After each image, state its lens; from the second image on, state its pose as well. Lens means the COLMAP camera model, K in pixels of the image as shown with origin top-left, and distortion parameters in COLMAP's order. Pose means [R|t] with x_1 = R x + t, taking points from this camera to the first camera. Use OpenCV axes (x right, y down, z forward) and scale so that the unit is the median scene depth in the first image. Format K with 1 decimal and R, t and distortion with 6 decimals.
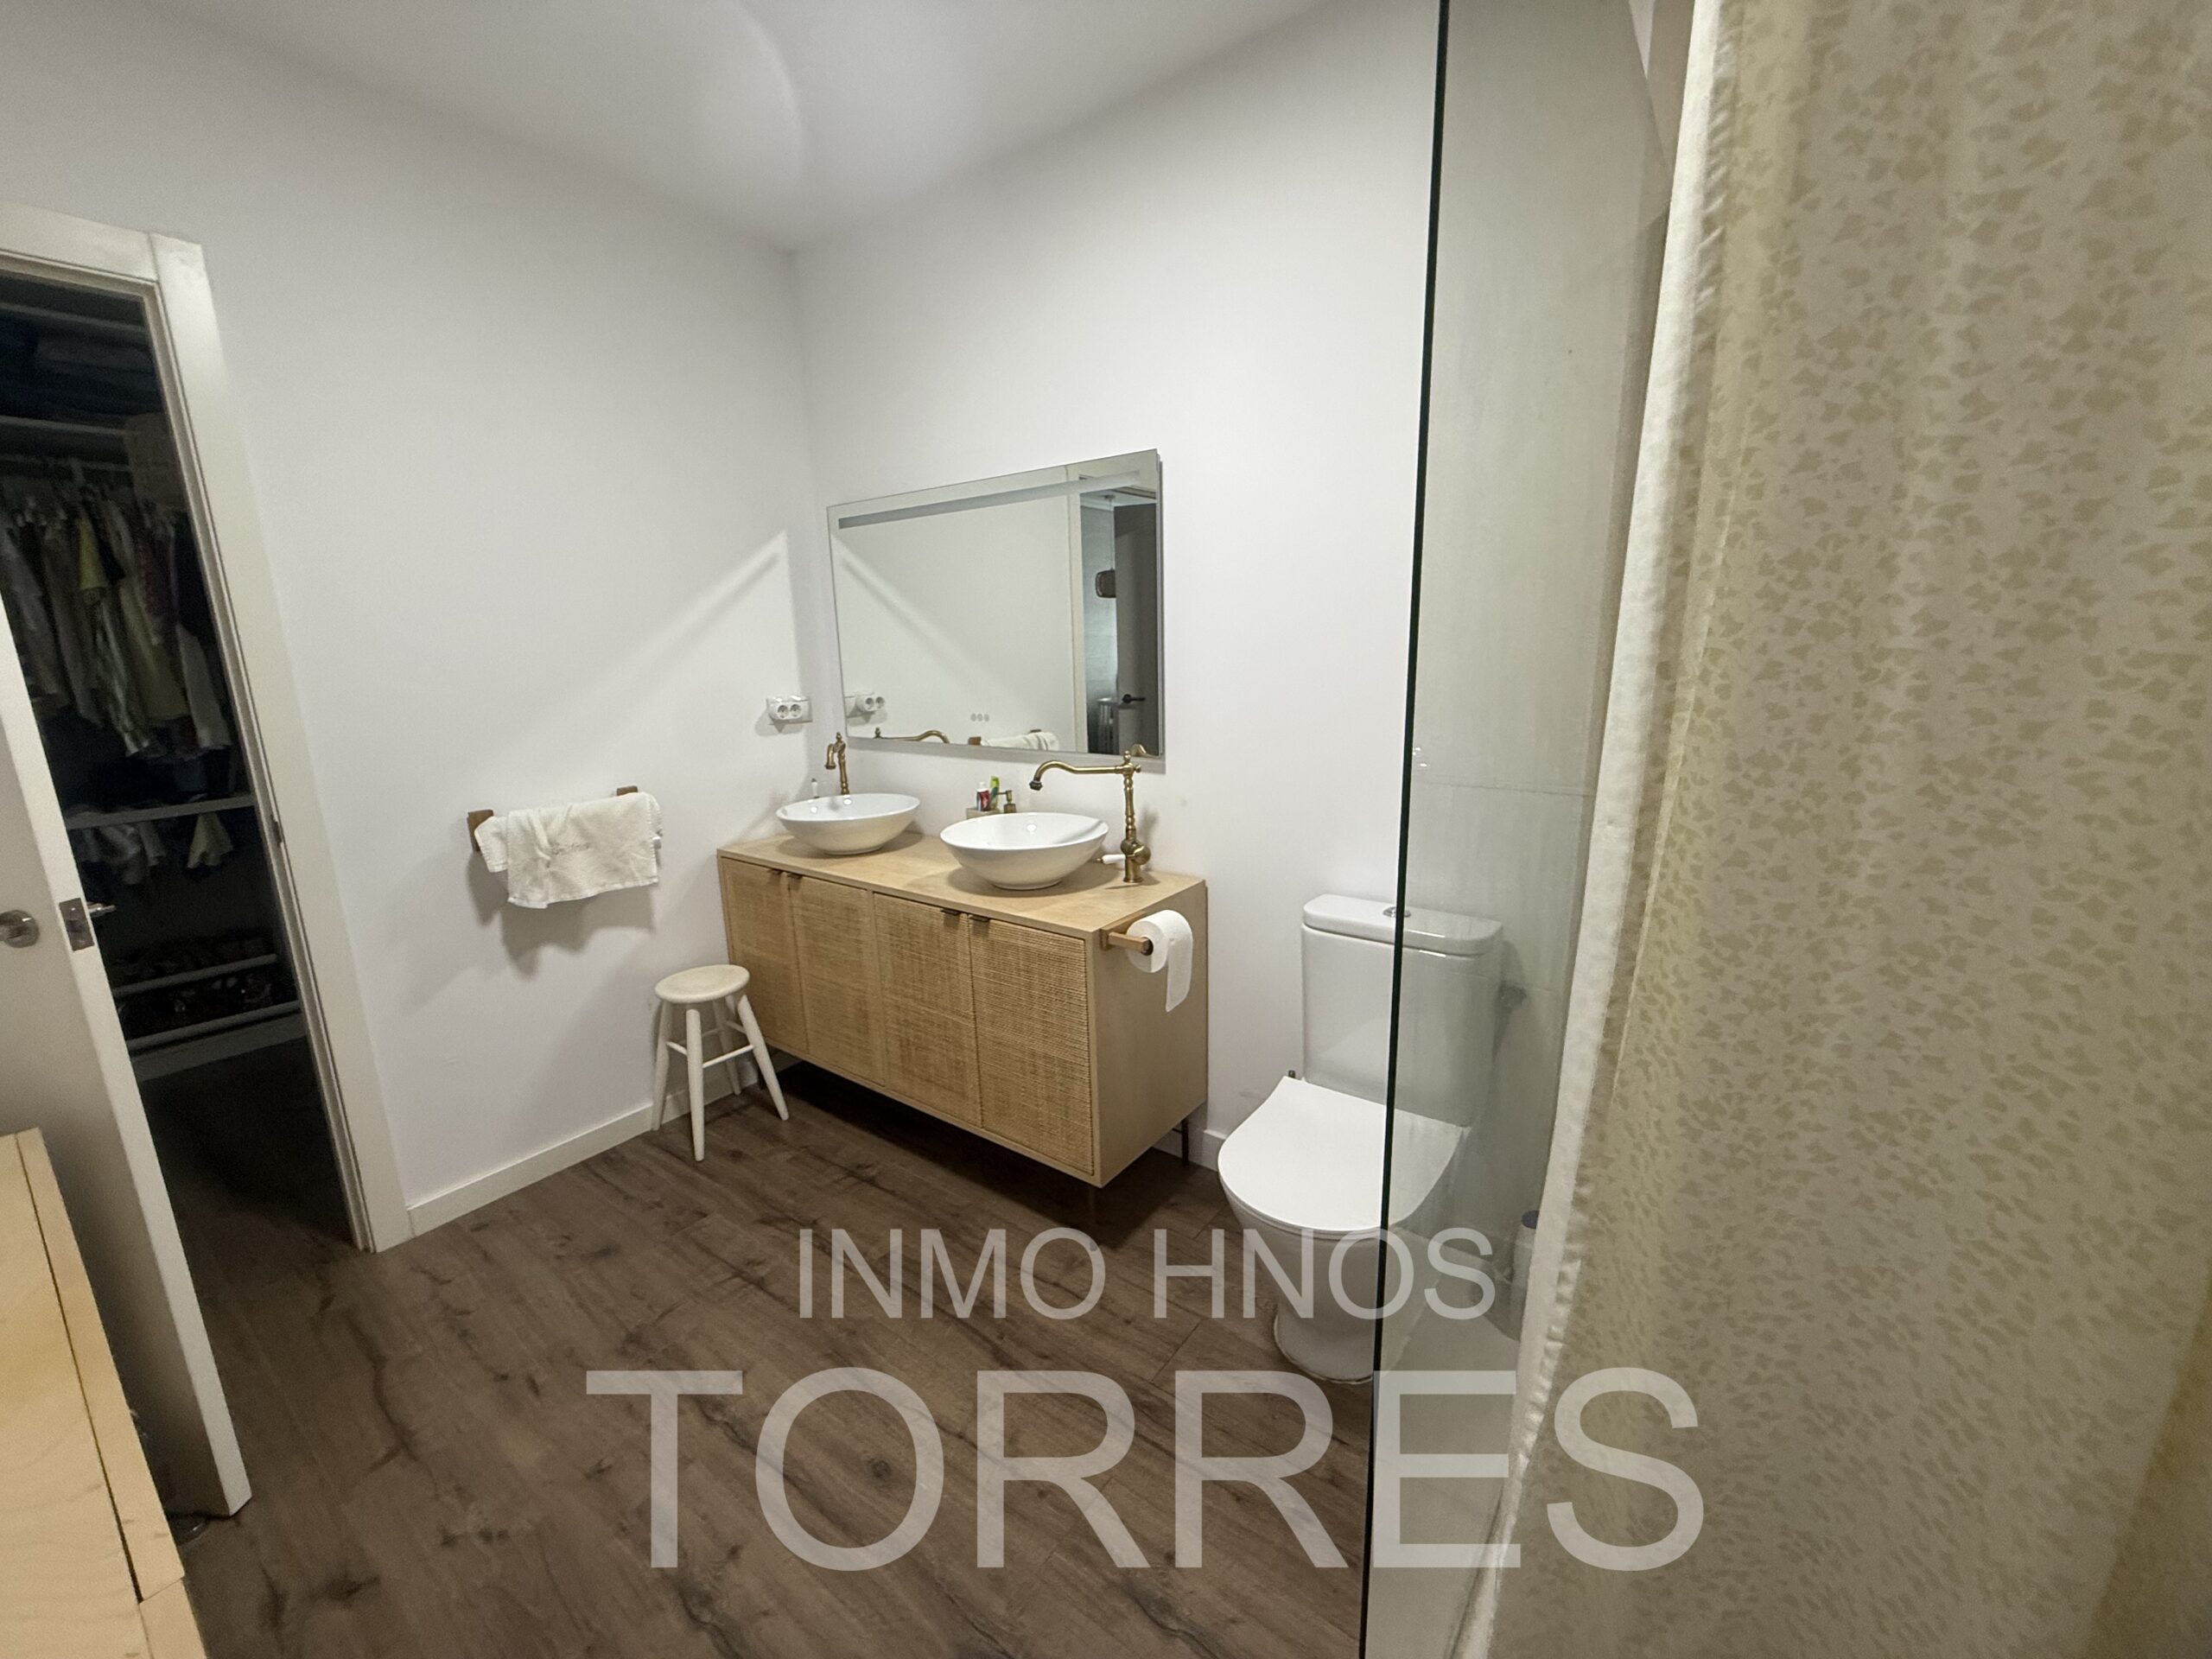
lens RADIAL K [[885.8, 0, 1111.3], [0, 885.8, 825.0], [0, 0, 1]] dist [-0.001903, 0.000109]
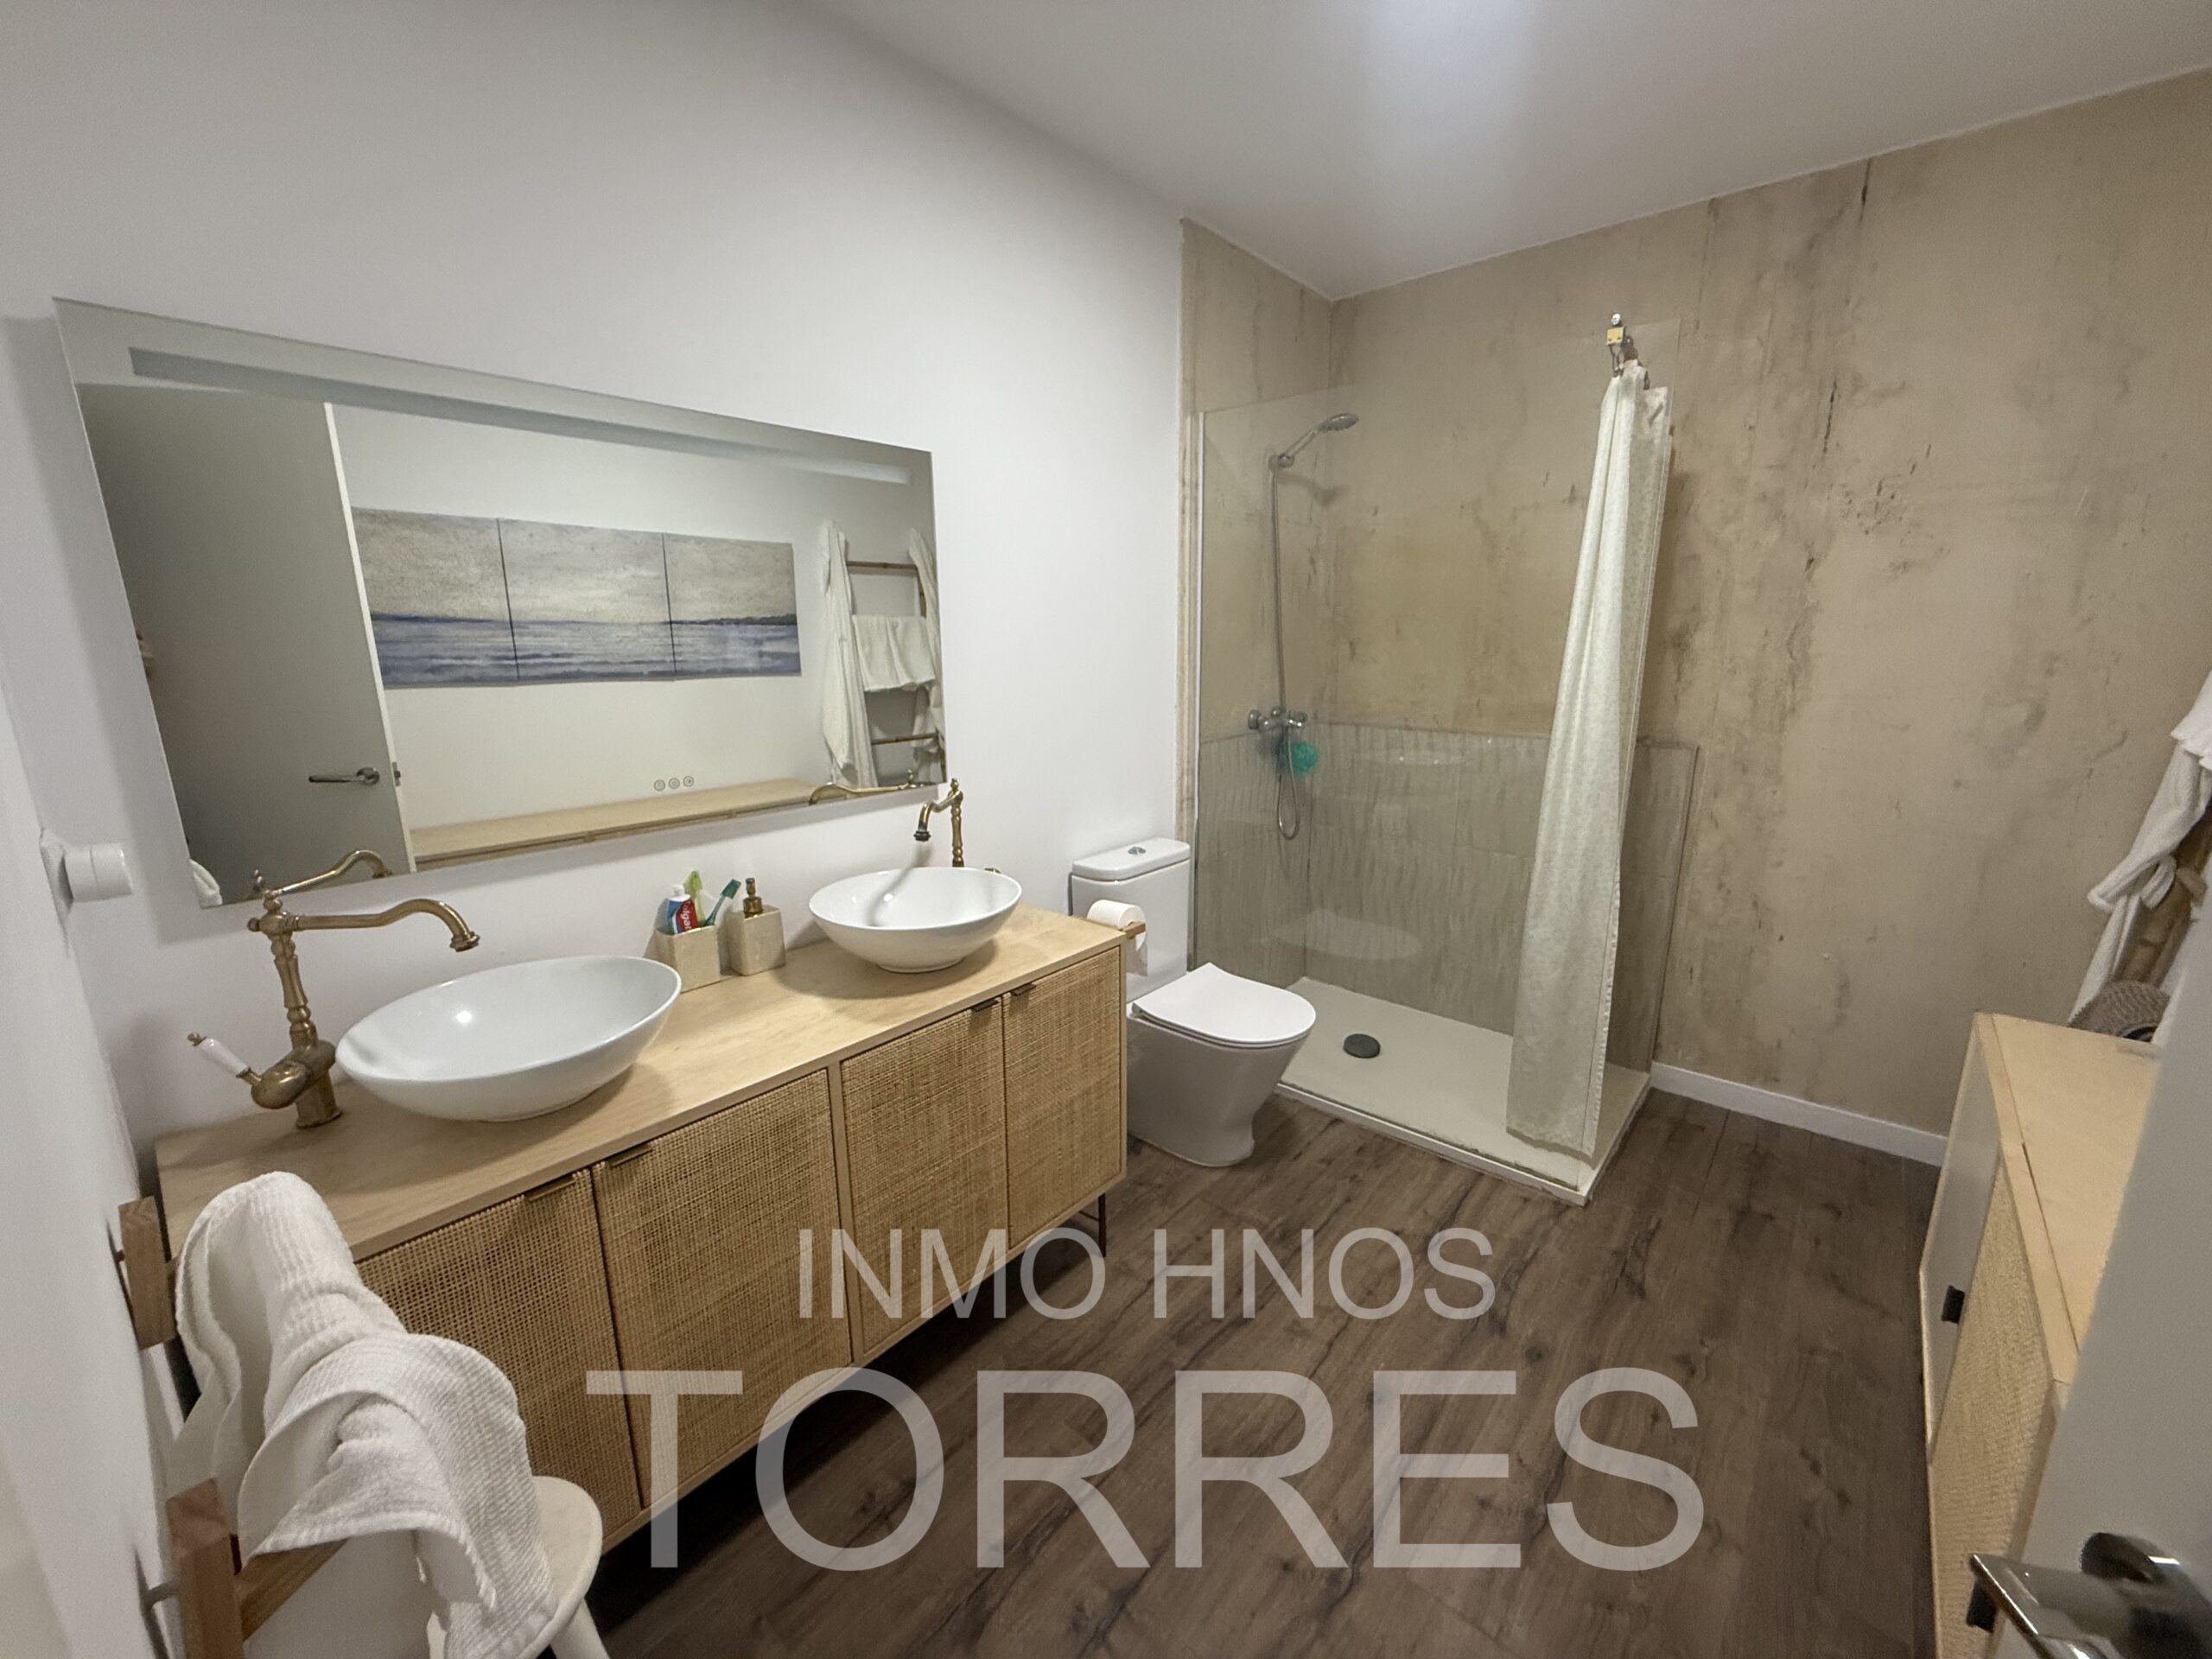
lens RADIAL K [[885.8, 0, 1110.8], [0, 885.8, 828.2], [0, 0, 1]] dist [-0.001903, 0.000109]
pose [[0.081163, -0.202864, 0.975837, -0.909672], [0.208529, 0.960856, 0.182406, -0.171898], [-0.974642, 0.188686, 0.120289, 0.780154]]
